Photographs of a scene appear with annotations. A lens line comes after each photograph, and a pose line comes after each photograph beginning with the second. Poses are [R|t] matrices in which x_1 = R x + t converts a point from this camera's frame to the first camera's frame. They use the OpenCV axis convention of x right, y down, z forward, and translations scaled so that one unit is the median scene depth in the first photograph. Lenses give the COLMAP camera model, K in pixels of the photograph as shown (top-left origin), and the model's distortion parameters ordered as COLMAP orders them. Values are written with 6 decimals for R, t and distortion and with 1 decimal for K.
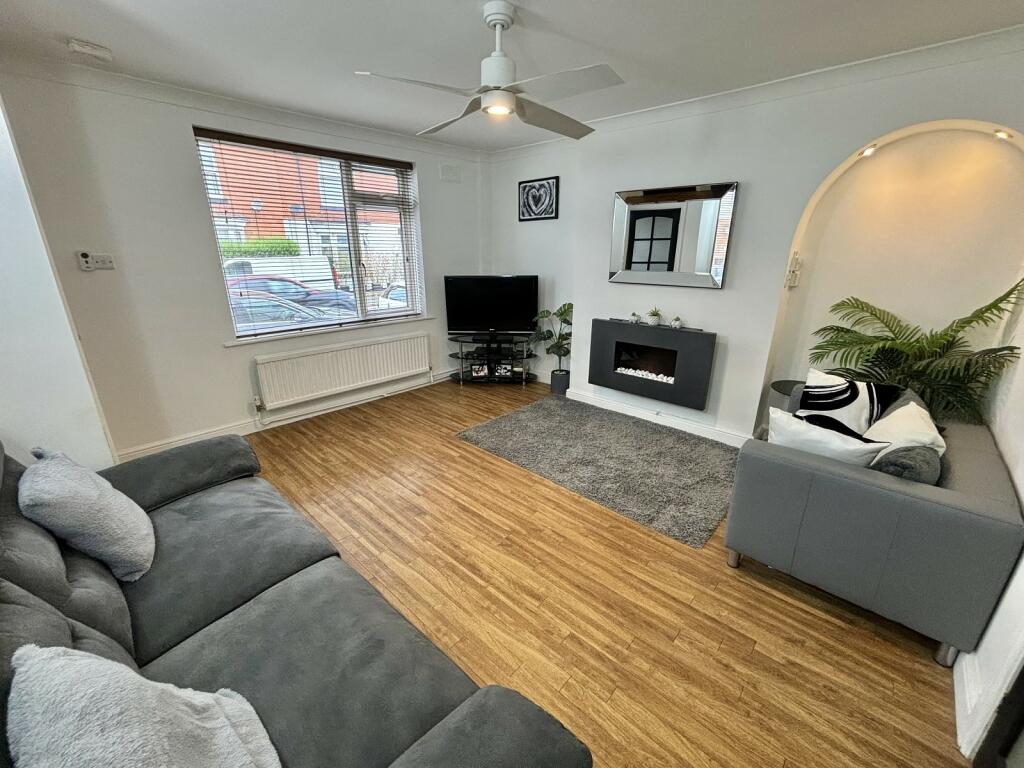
lens RADIAL K [[415.6, 0, 513.6], [0, 415.6, 387.2], [0, 0, 1]] dist [0.004267, -0.000783]
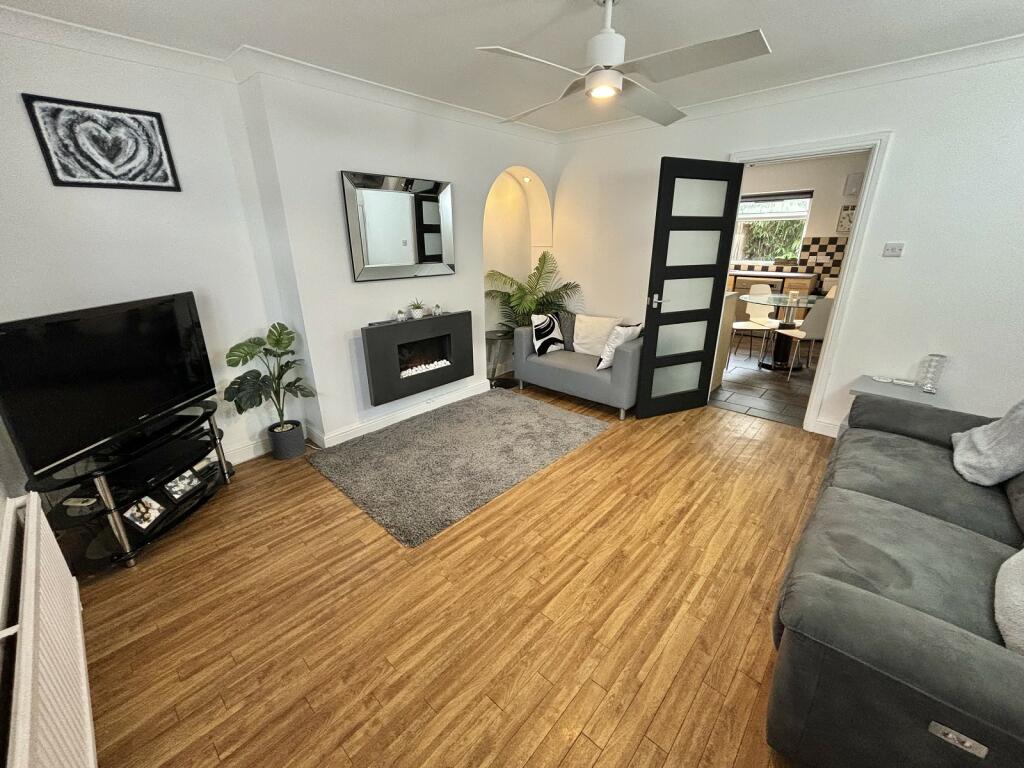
lens RADIAL K [[415.6, 0, 514.2], [0, 415.6, 383.1], [0, 0, 1]] dist [0.004267, -0.000783]
pose [[0.002127, -0.338282, 0.941042, -0.652186], [0.325175, 0.890136, 0.319247, -0.254016], [-0.945651, 0.305325, 0.111894, 0.725176]]
